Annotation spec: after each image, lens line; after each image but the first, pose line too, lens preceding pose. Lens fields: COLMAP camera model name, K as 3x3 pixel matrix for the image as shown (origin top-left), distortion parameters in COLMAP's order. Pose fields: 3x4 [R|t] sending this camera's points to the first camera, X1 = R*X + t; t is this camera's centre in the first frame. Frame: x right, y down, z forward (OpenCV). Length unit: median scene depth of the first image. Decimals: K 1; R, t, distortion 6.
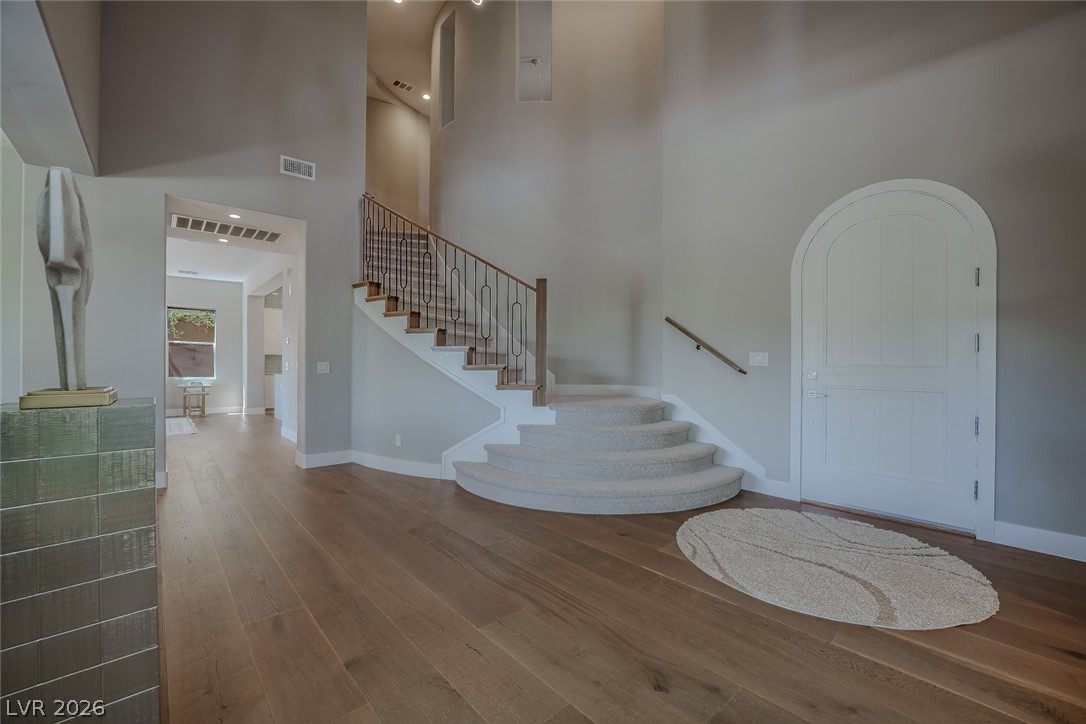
lens RADIAL K [[457.8, 0, 525.0], [0, 457.8, 356.0], [0, 0, 1]] dist [-0.001120, -0.000059]
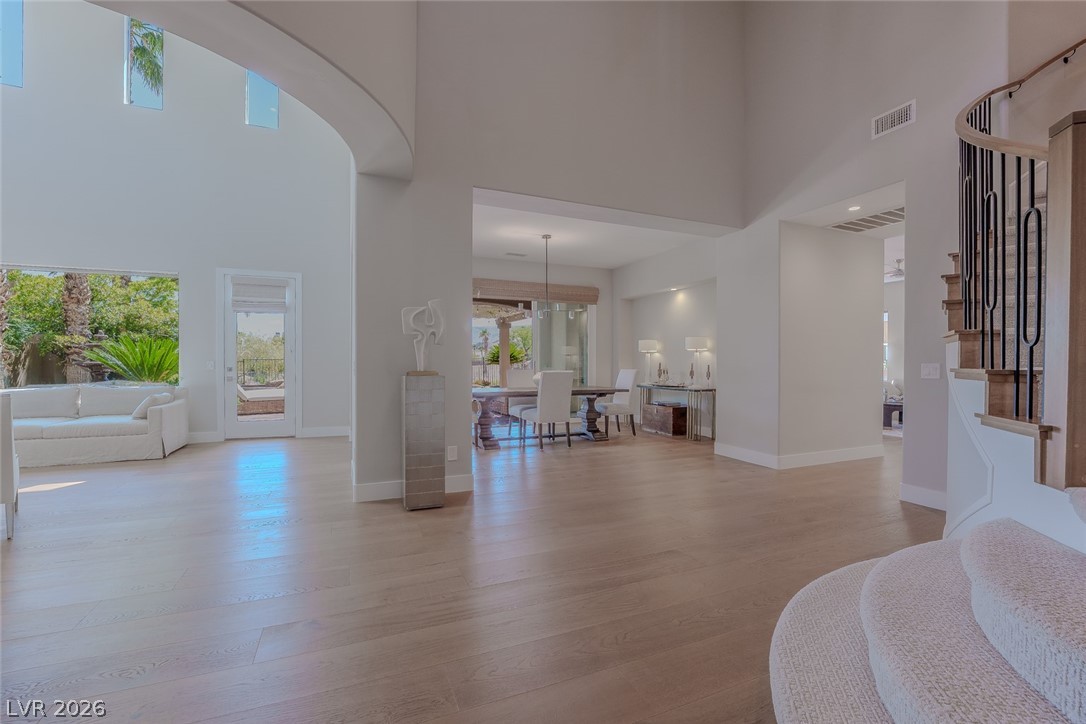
lens RADIAL K [[442.0, 0, 540.0], [0, 442.0, 363.8], [0, 0, 1]] dist [-0.027157, -0.000037]
pose [[-0.300455, -0.002686, -0.953792, 0.444554], [0.002880, 0.999989, -0.003724, 0.016959], [0.953792, -0.003866, -0.300444, 0.705268]]
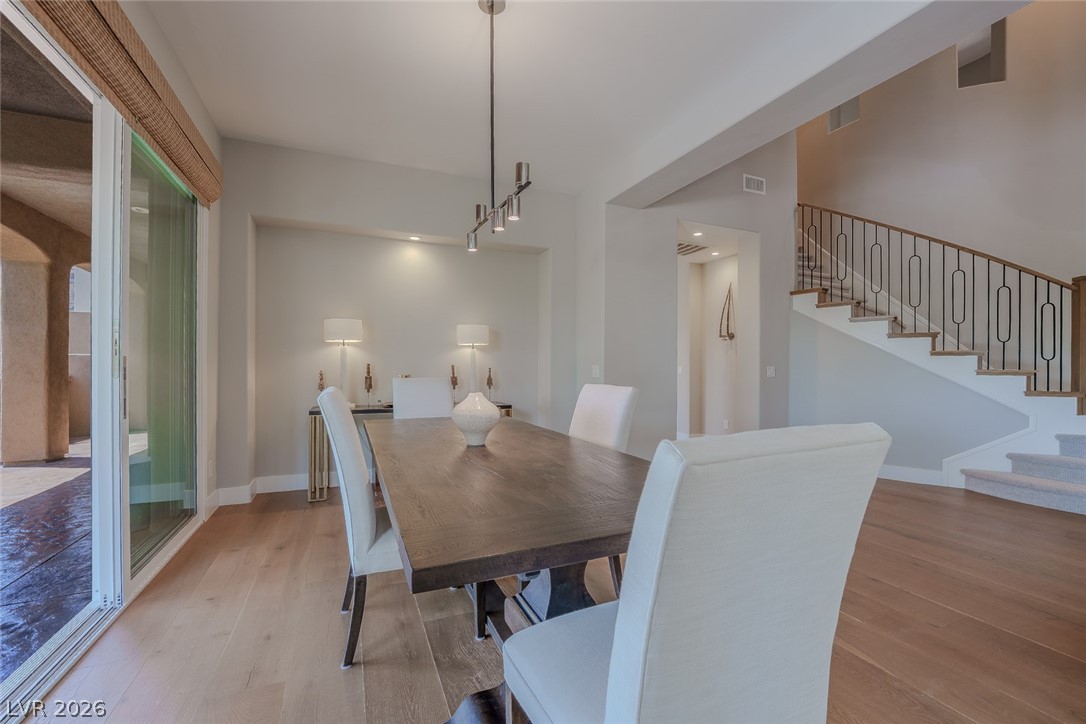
lens RADIAL K [[449.5, 0, 538.6], [0, 449.5, 367.7], [0, 0, 1]] dist [-0.001357, -0.000173]
pose [[0.959933, 0.002800, -0.280216, -0.756489], [0.001595, 0.999879, 0.015456, -0.000996], [0.280225, -0.015283, 0.959813, -0.165576]]
